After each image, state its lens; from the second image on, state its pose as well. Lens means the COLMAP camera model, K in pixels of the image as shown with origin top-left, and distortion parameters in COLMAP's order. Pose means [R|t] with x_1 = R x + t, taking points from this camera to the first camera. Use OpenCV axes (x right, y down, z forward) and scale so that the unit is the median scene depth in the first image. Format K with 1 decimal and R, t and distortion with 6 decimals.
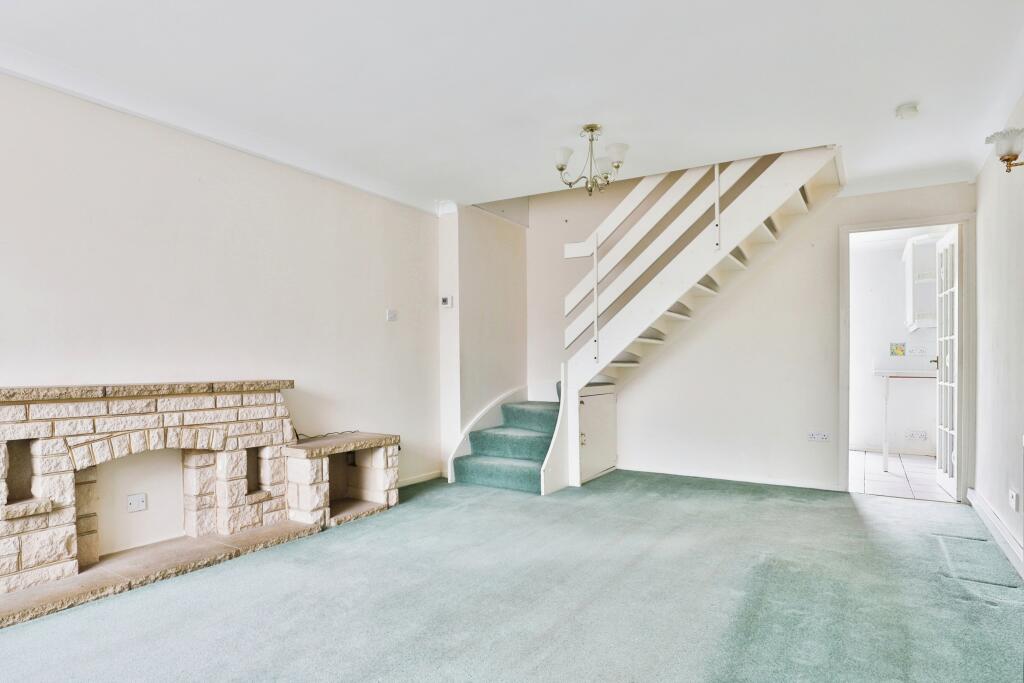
lens RADIAL K [[585.3, 0, 515.9], [0, 585.3, 360.0], [0, 0, 1]] dist [-0.001614, -0.000392]
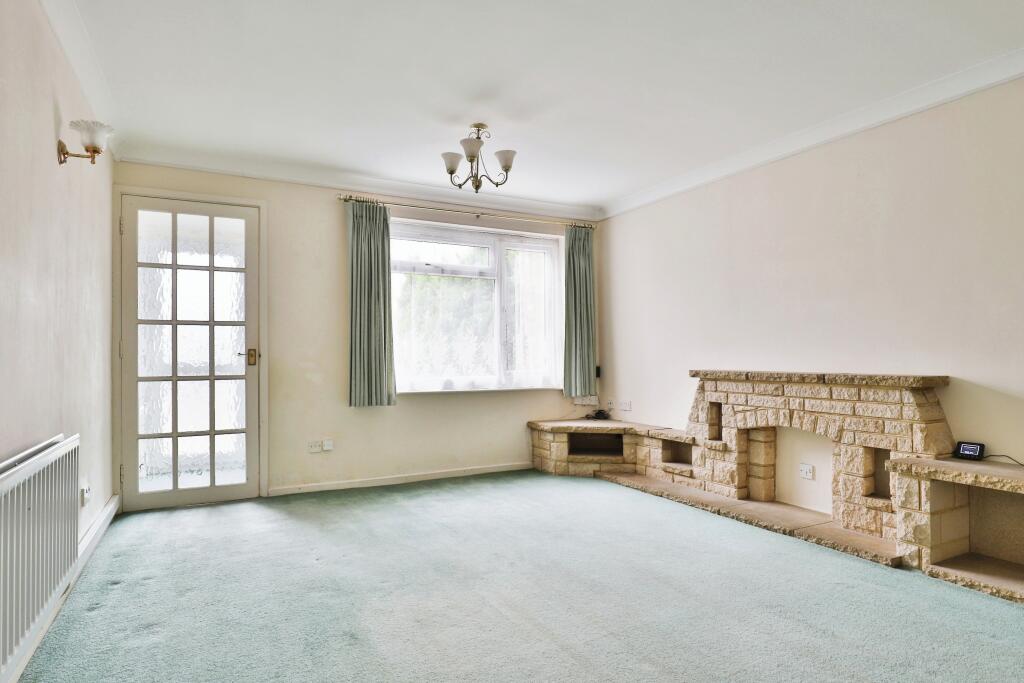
lens RADIAL K [[585.3, 0, 515.9], [0, 585.3, 360.0], [0, 0, 1]] dist [-0.001614, -0.000392]
pose [[-0.504911, 0.005914, -0.863151, 0.676264], [0.006339, 0.999975, 0.003144, 0.006803], [0.863148, -0.003885, -0.504936, 1.064508]]
